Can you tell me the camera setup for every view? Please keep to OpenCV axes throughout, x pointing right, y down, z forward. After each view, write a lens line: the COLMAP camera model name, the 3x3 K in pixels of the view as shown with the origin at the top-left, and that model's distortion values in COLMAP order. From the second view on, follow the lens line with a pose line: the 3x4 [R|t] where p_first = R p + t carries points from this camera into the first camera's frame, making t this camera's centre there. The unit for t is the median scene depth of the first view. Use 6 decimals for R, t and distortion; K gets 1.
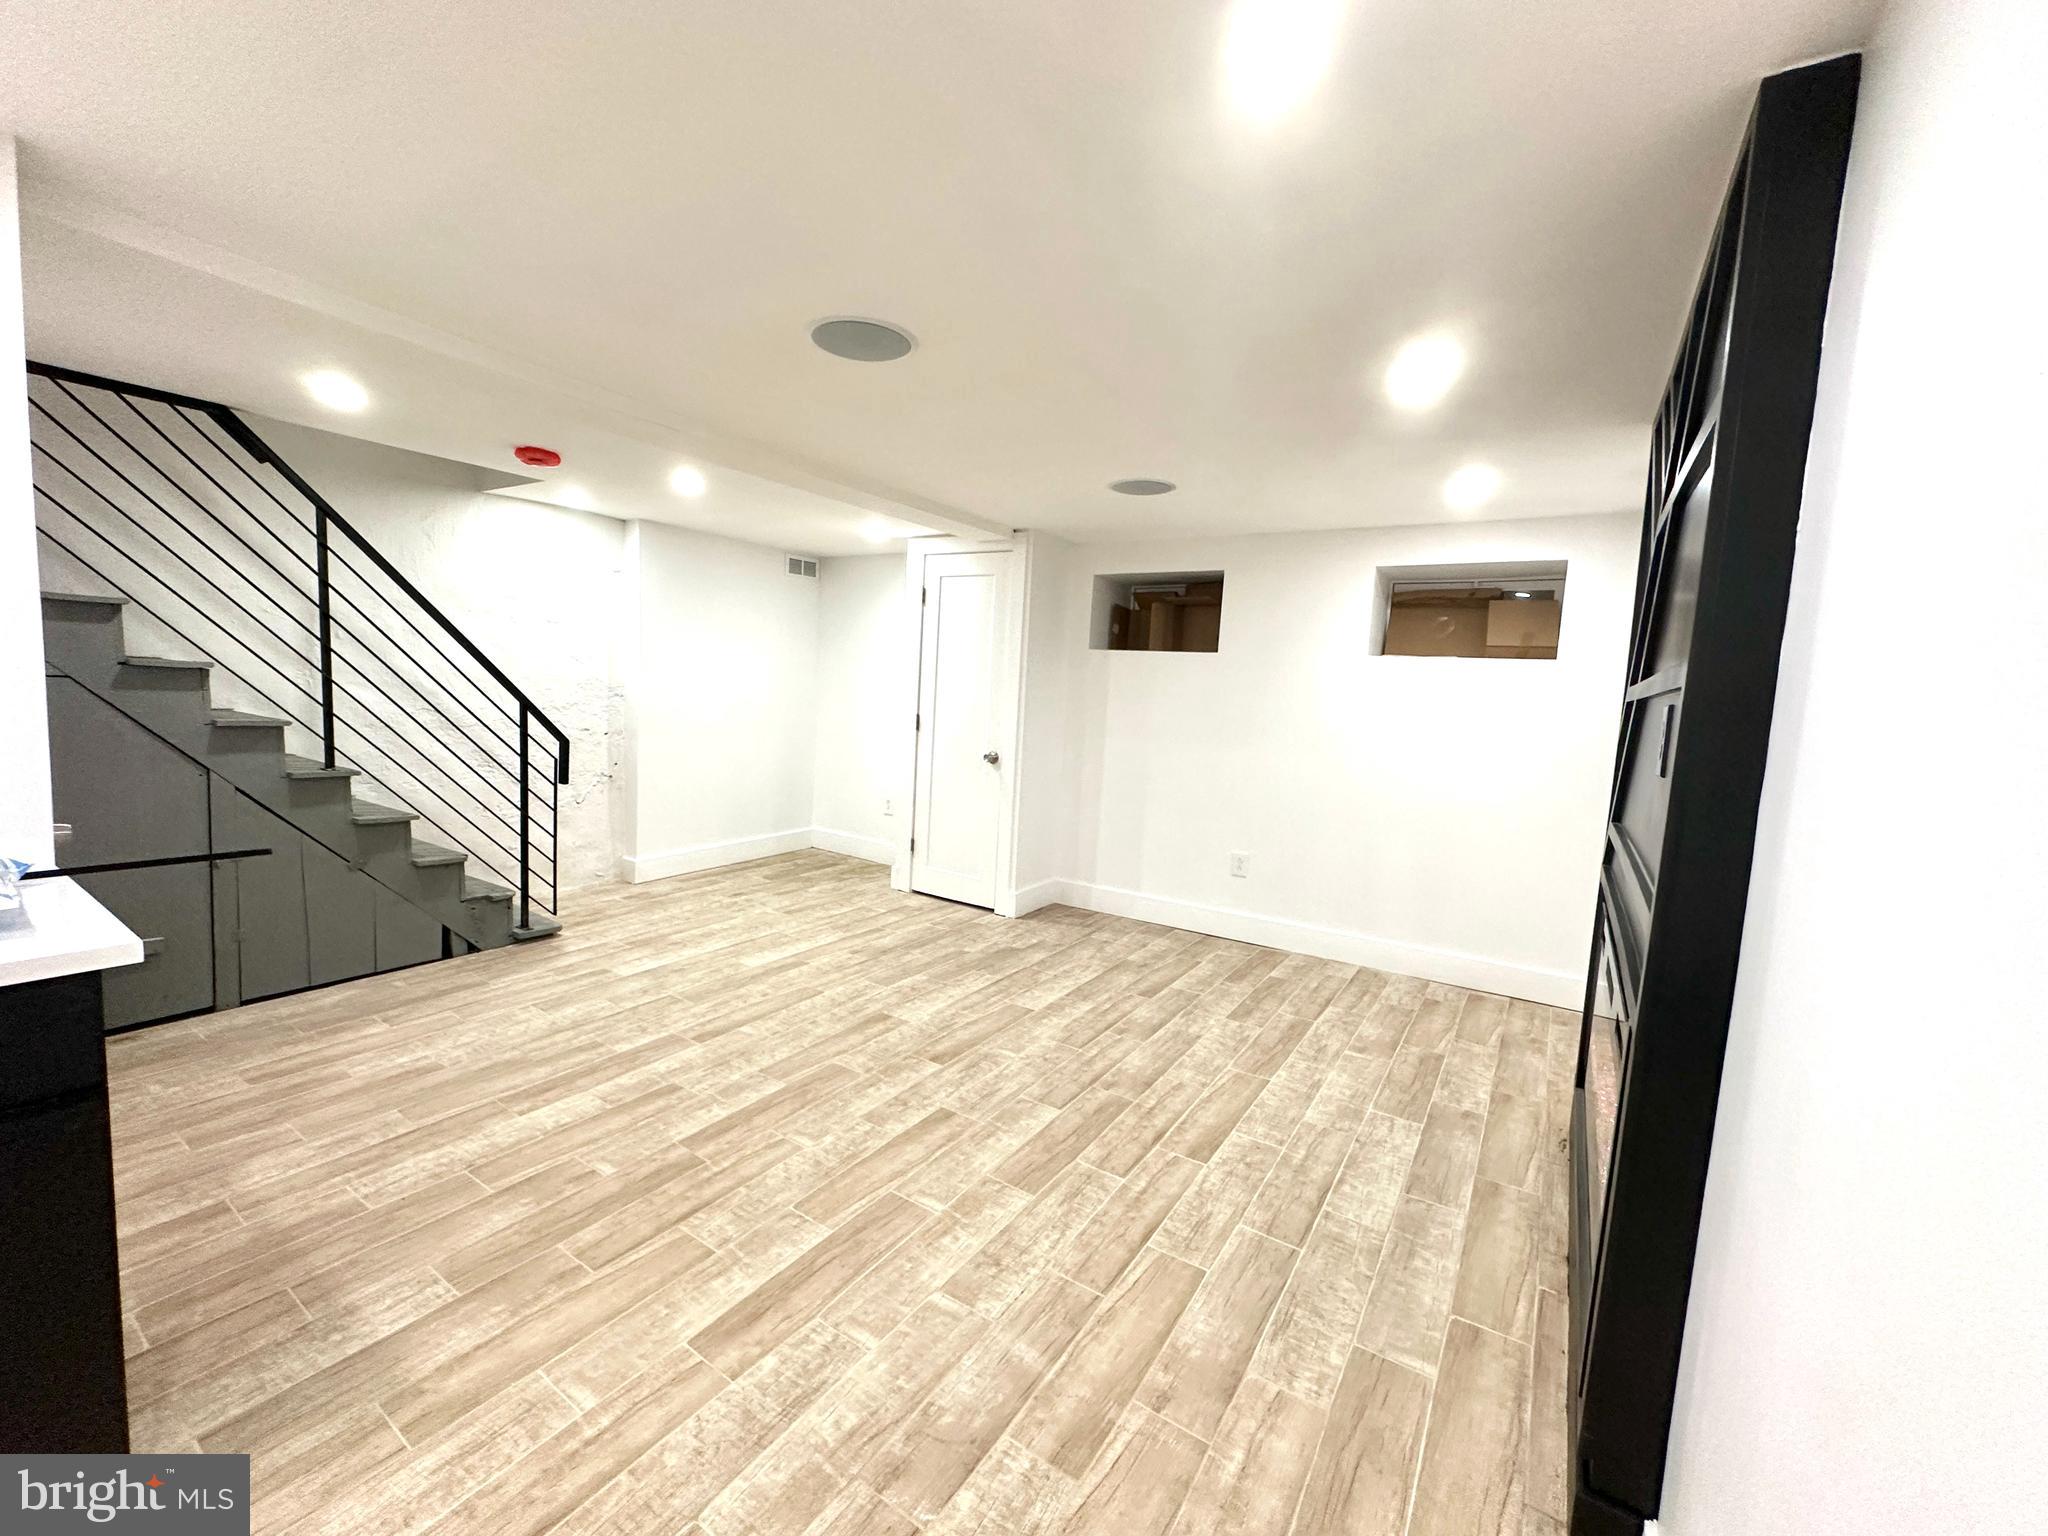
lens RADIAL K [[830.0, 0, 1021.9], [0, 830.0, 765.5], [0, 0, 1]] dist [-0.001966, -0.000993]
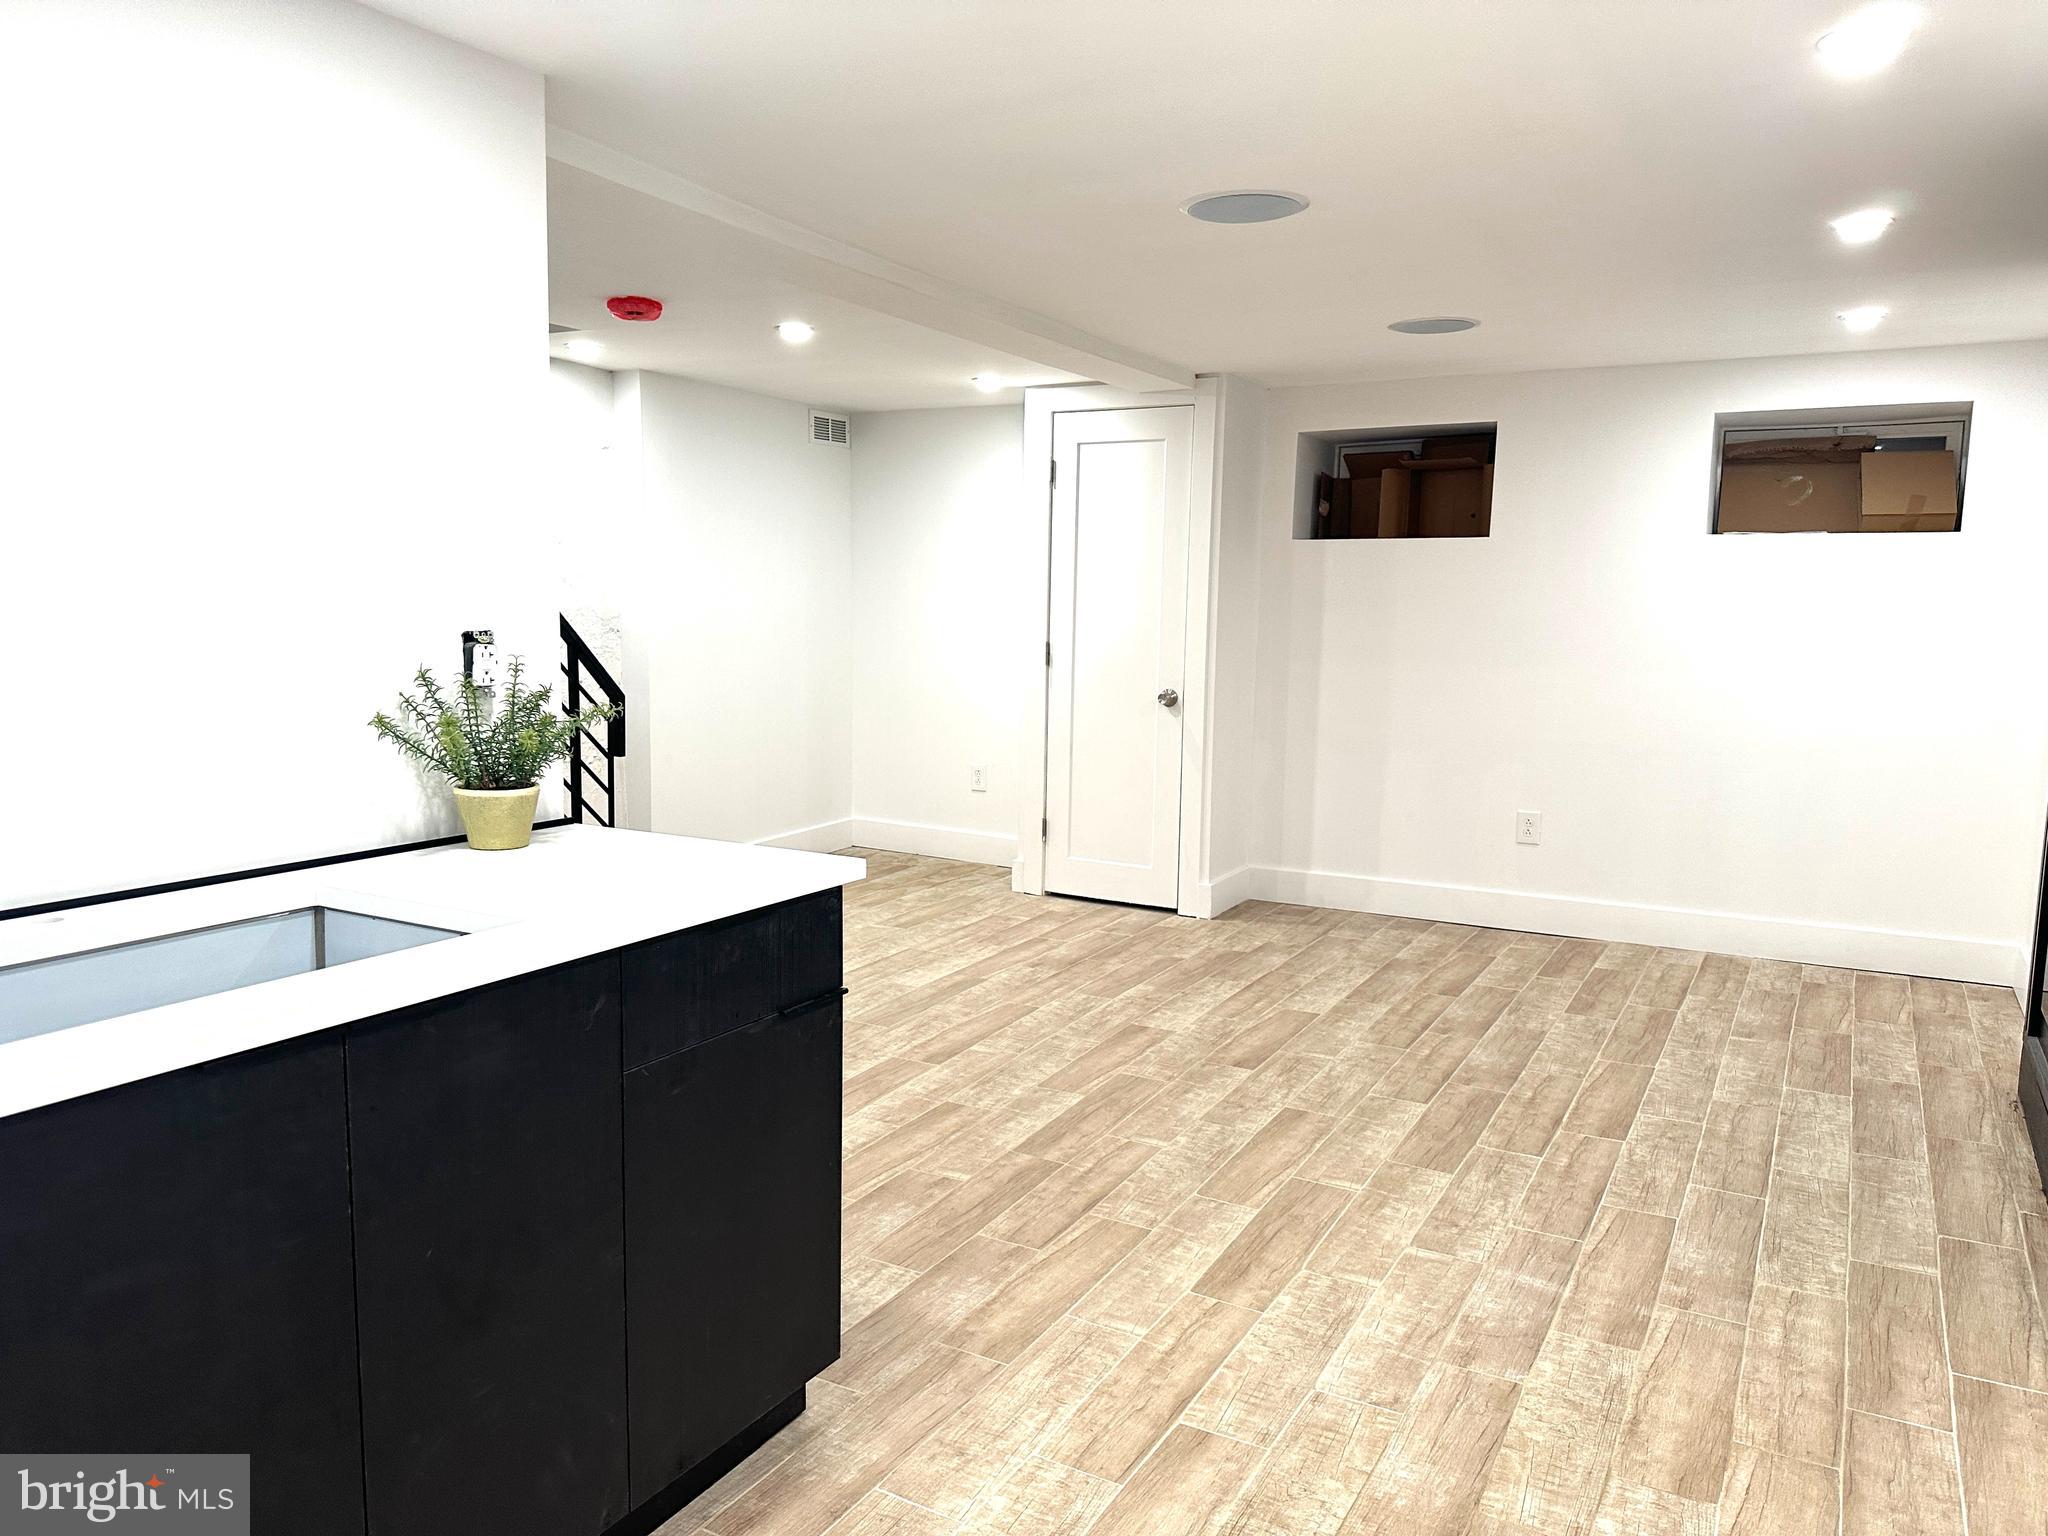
lens RADIAL K [[1458.6, 0, 1005.8], [0, 1458.6, 775.3], [0, 0, 1]] dist [0.042470, -0.053200]
pose [[0.997681, -0.045260, 0.050833, -0.384722], [0.043516, 0.998443, 0.034909, 0.012615], [-0.052334, -0.032616, 0.998097, -0.388606]]
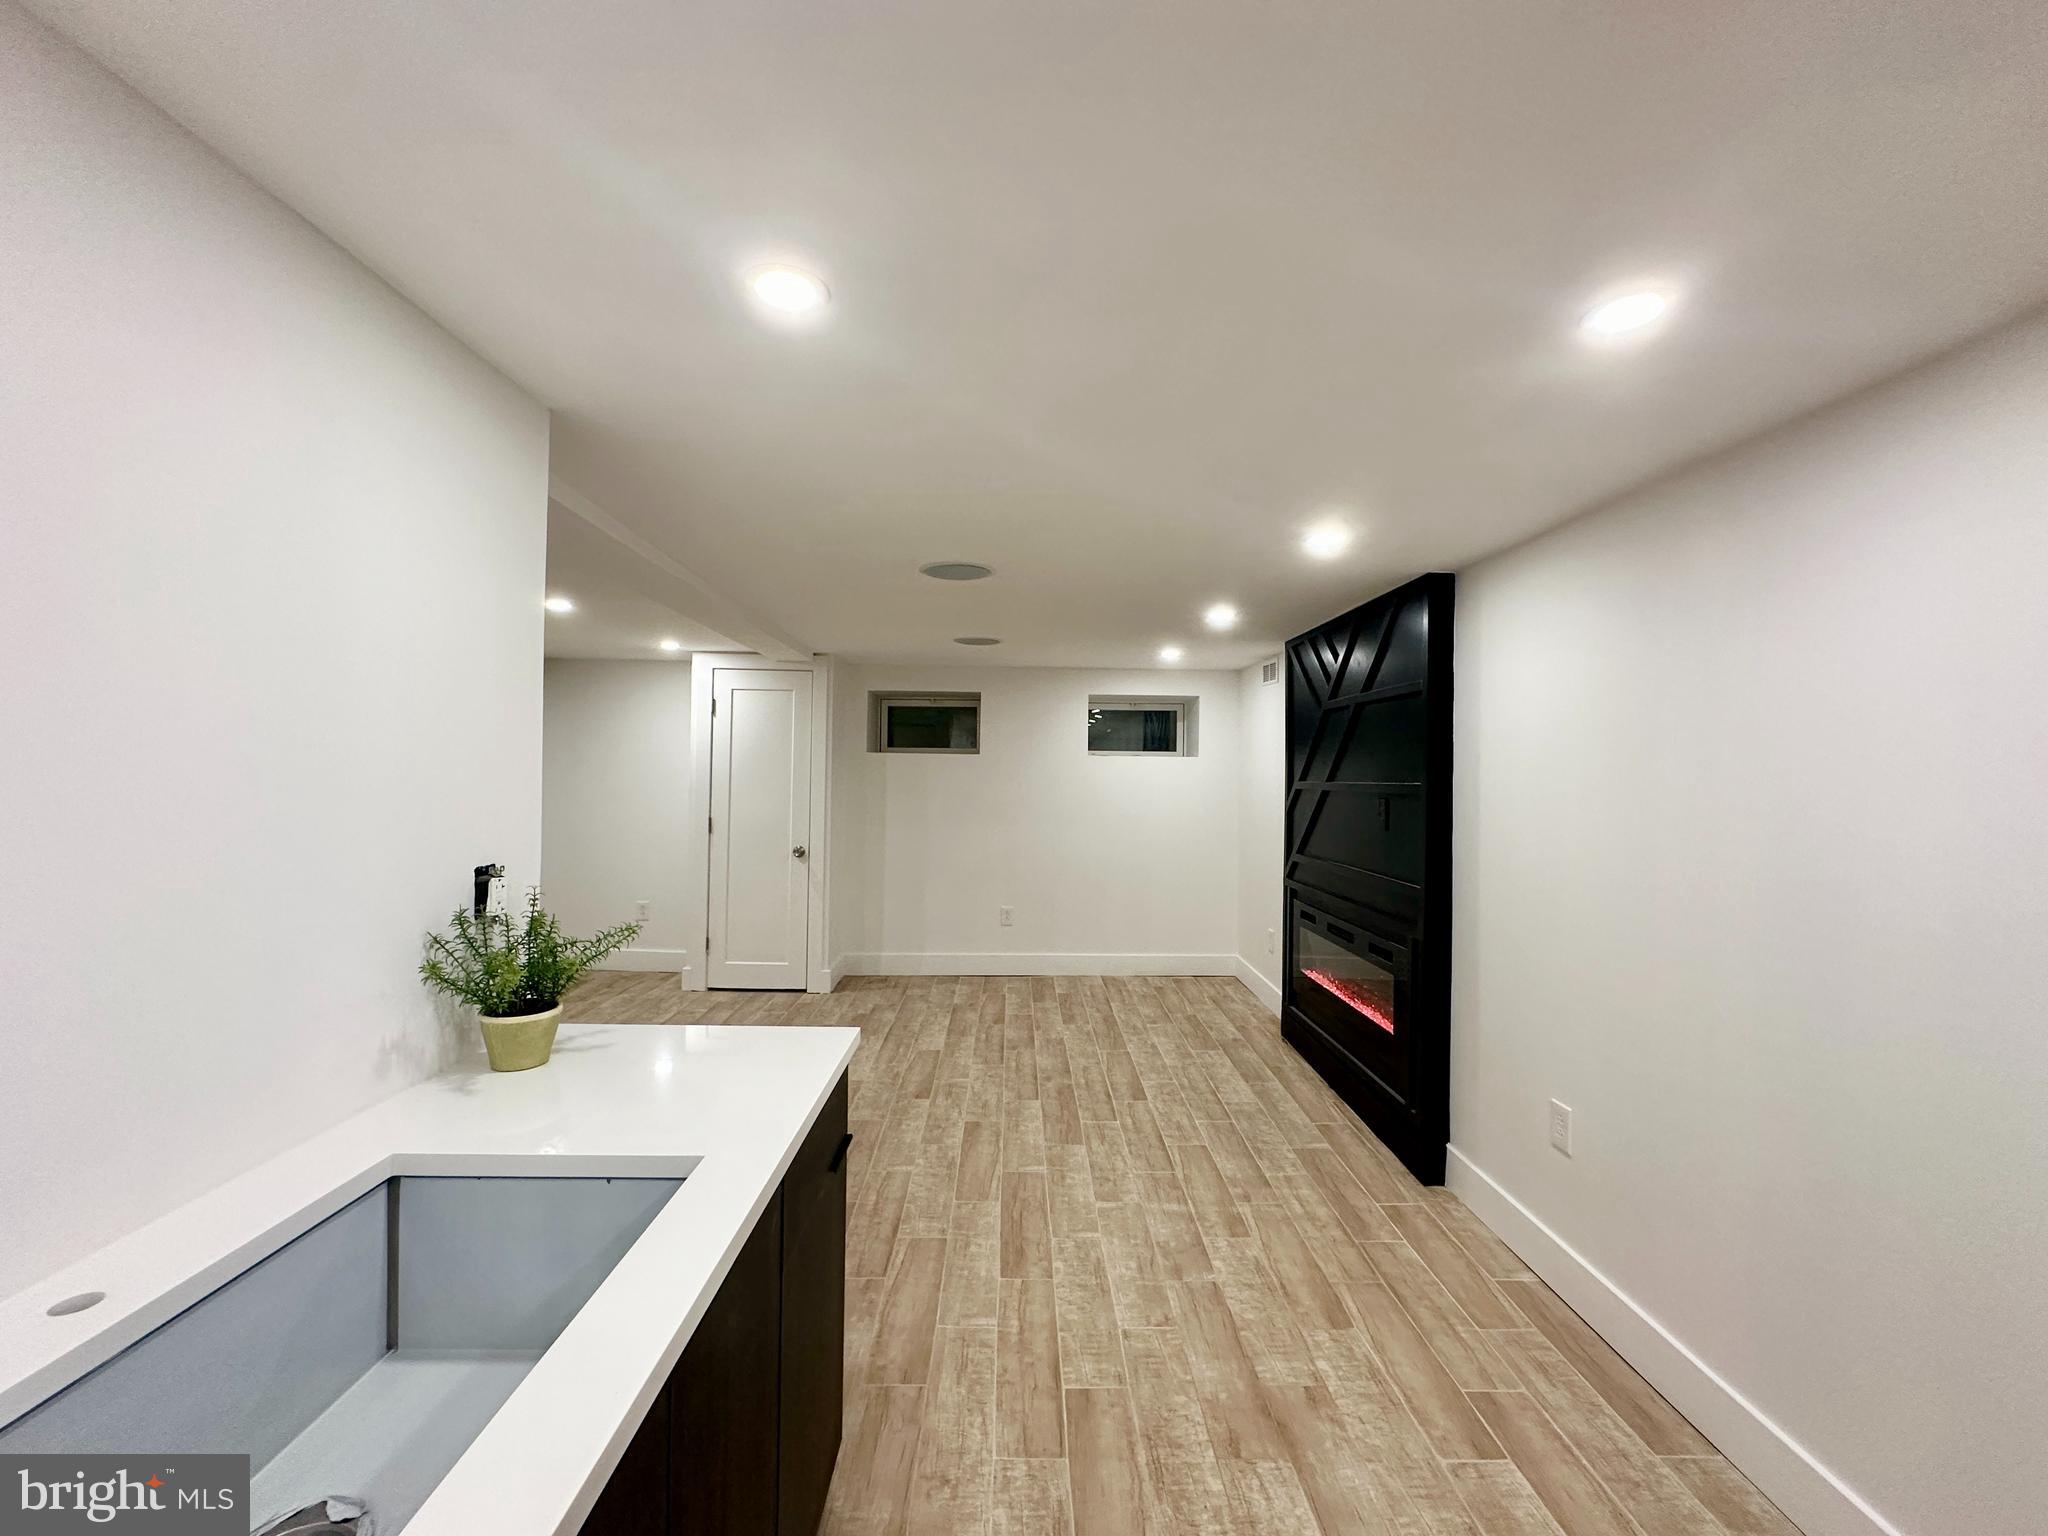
lens RADIAL K [[830.0, 0, 1028.3], [0, 830.0, 763.4], [0, 0, 1]] dist [-0.001966, -0.000993]
pose [[0.823890, -0.032459, 0.565819, -0.650533], [0.079538, 0.995100, -0.058729, -0.059204], [-0.561141, 0.093390, 0.822435, -0.166961]]
